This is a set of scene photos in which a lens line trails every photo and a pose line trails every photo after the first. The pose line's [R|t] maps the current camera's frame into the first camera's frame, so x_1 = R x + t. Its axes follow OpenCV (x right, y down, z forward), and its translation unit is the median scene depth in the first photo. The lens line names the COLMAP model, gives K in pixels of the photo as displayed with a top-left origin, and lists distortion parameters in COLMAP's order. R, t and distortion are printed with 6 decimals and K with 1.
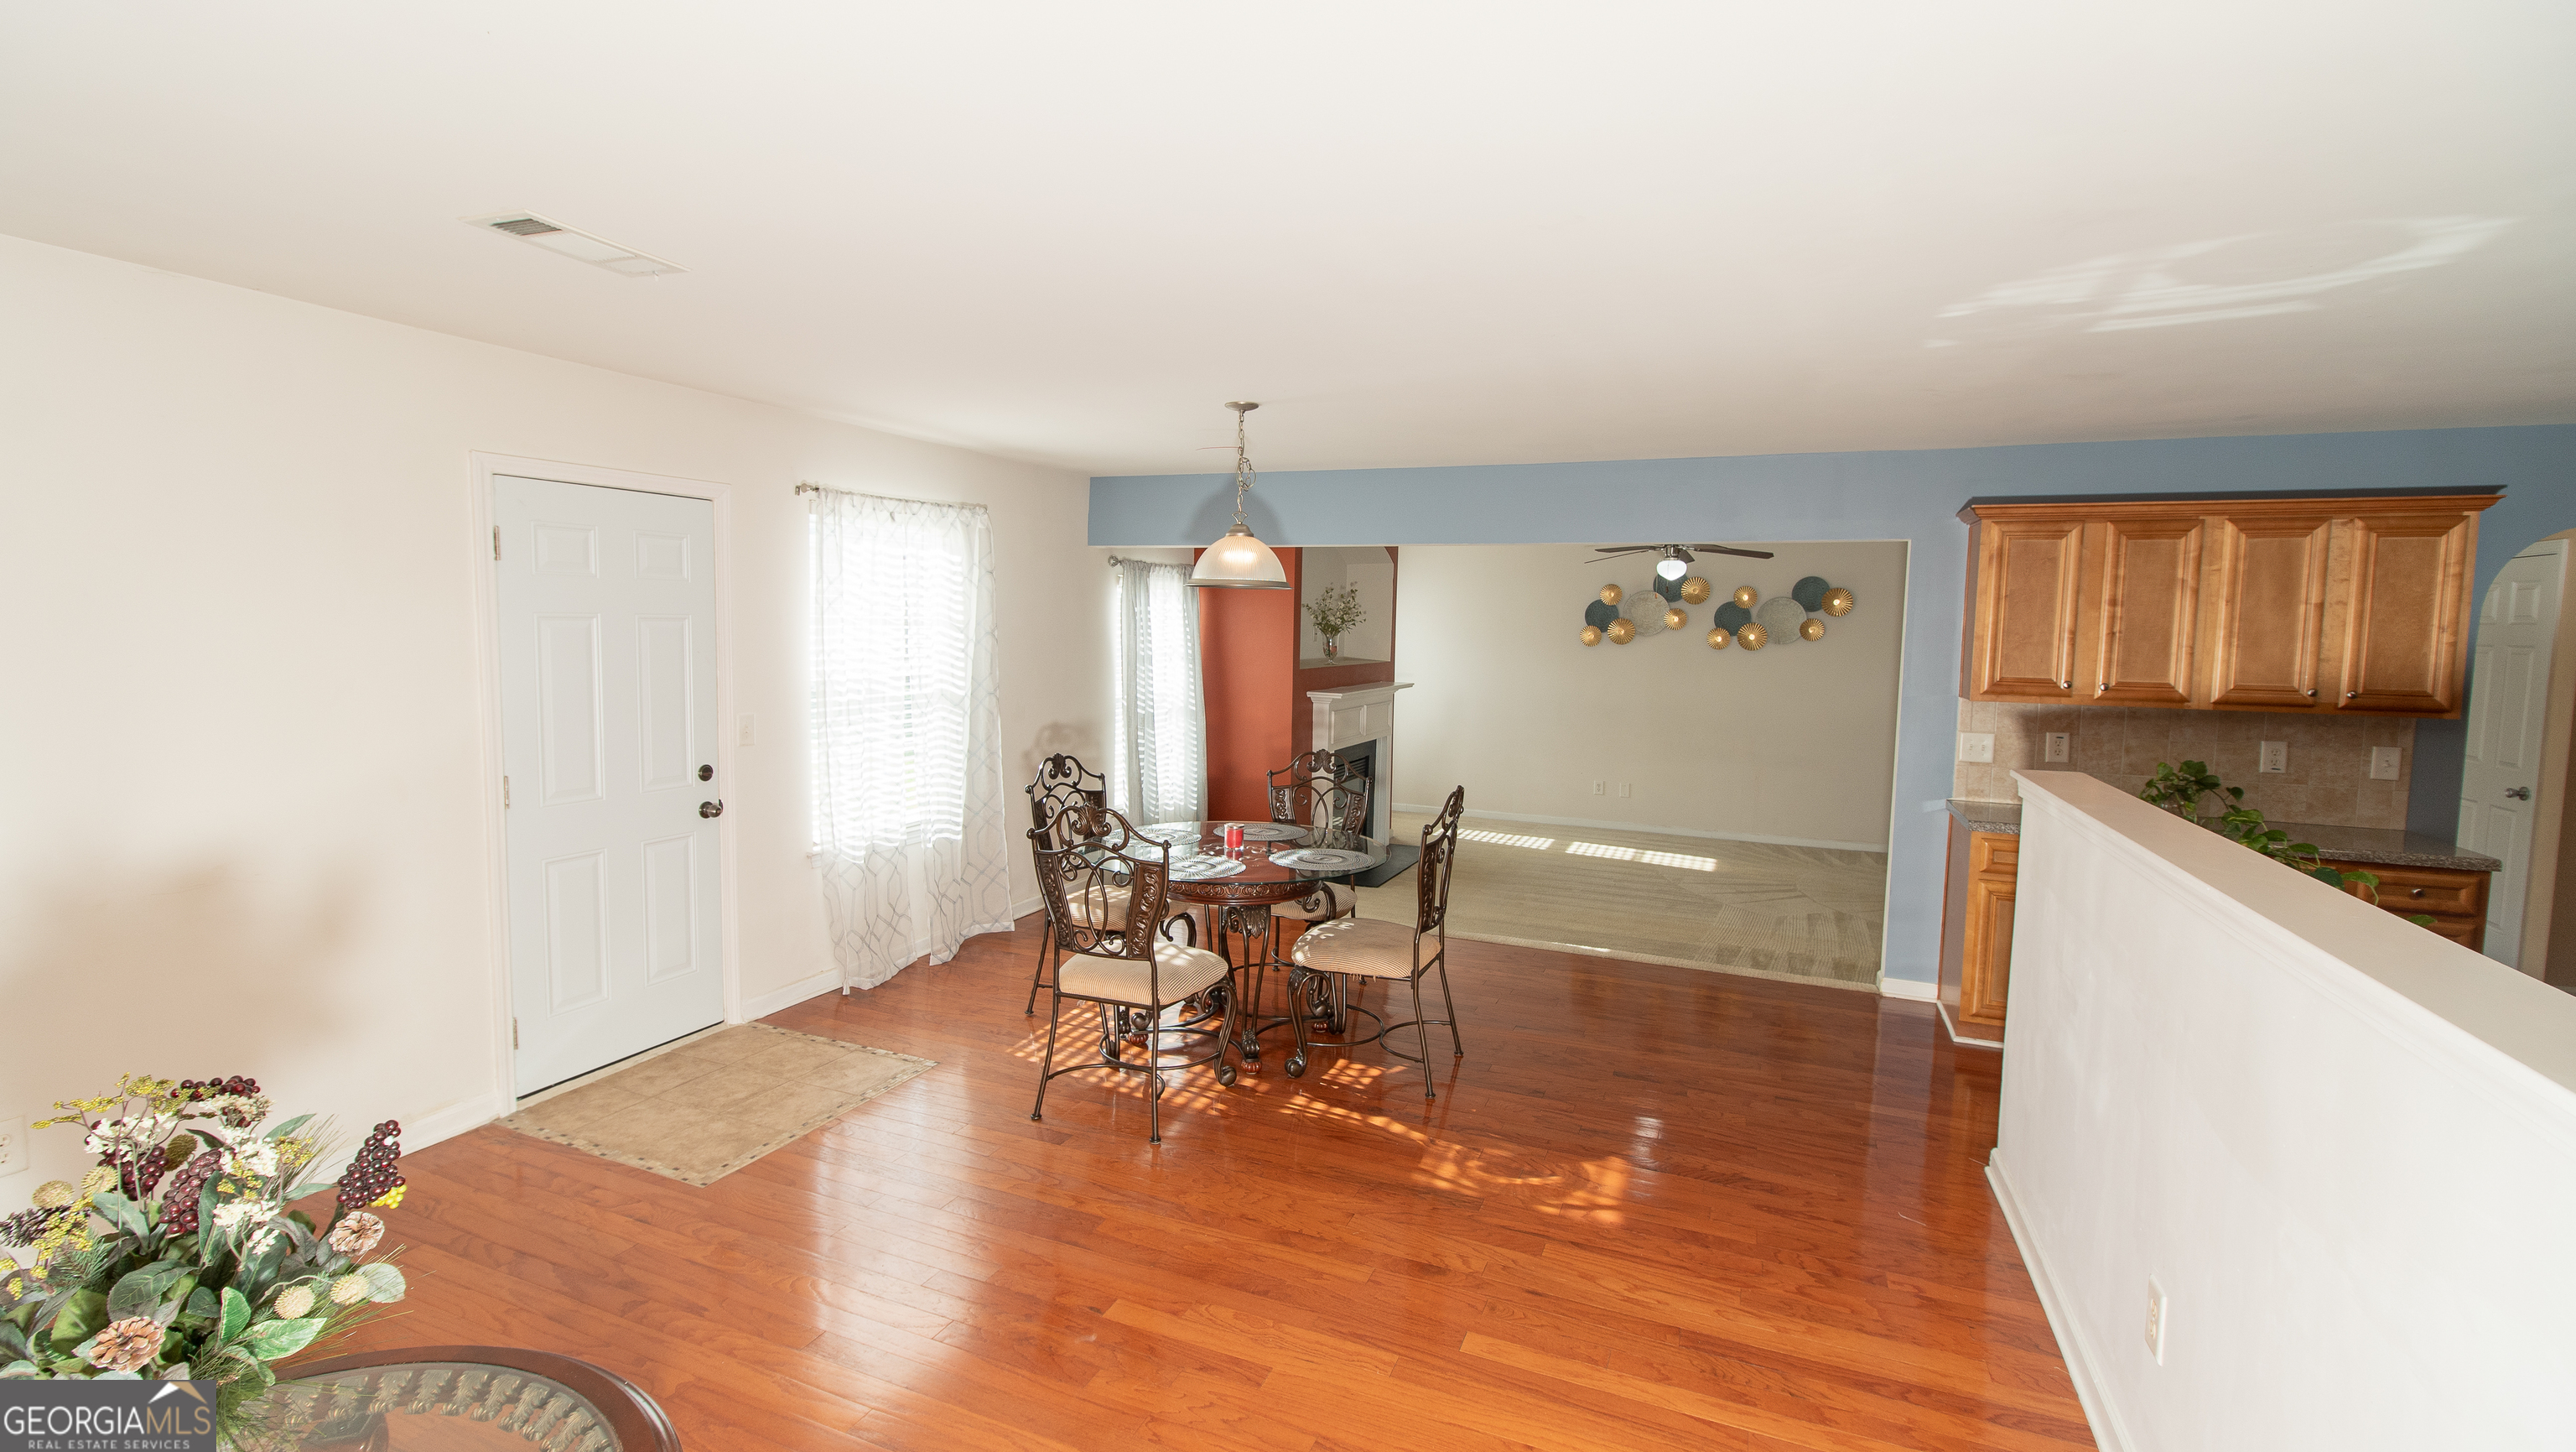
lens RADIAL K [[1112.3, 0, 1291.1], [0, 1112.3, 722.3], [0, 0, 1]] dist [0.001426, 0.000052]
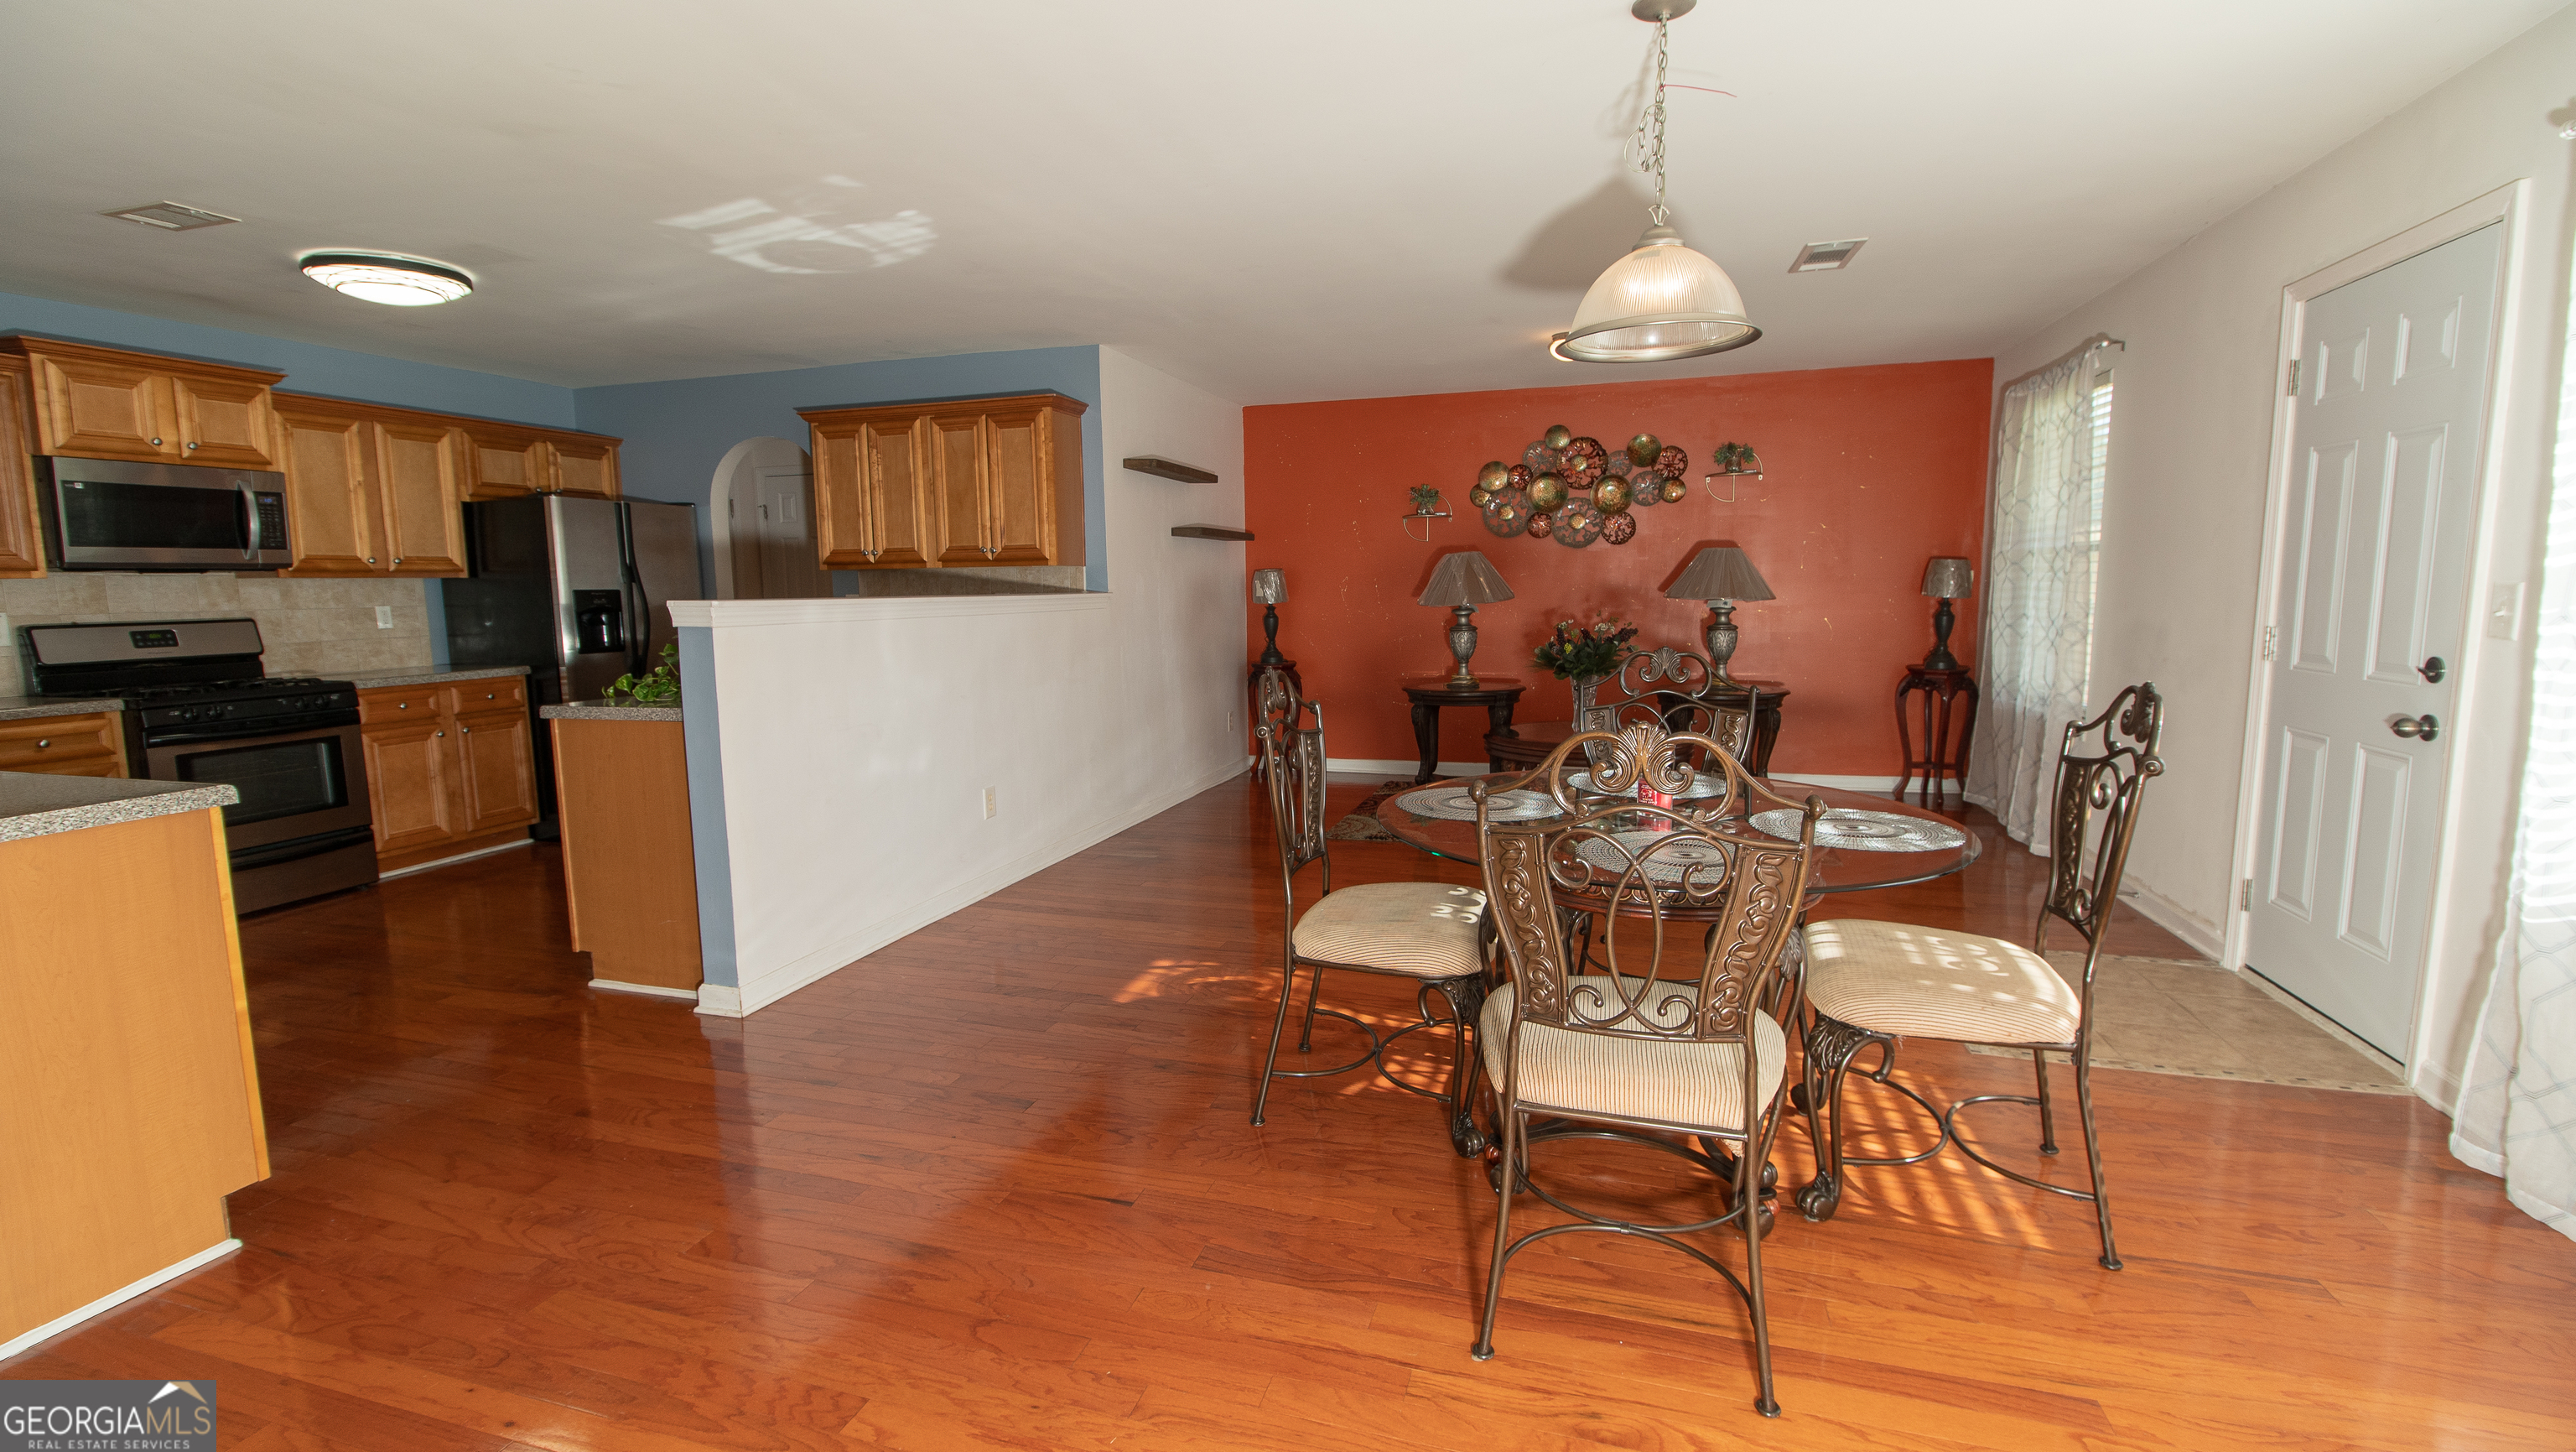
lens RADIAL K [[1112.3, 0, 1284.9], [0, 1112.3, 713.6], [0, 0, 1]] dist [0.001426, 0.000052]
pose [[-0.995646, 0.002760, -0.093169, 0.227445], [-0.015936, 0.979804, 0.199322, -0.055804], [0.091838, 0.199939, -0.975495, 1.834549]]
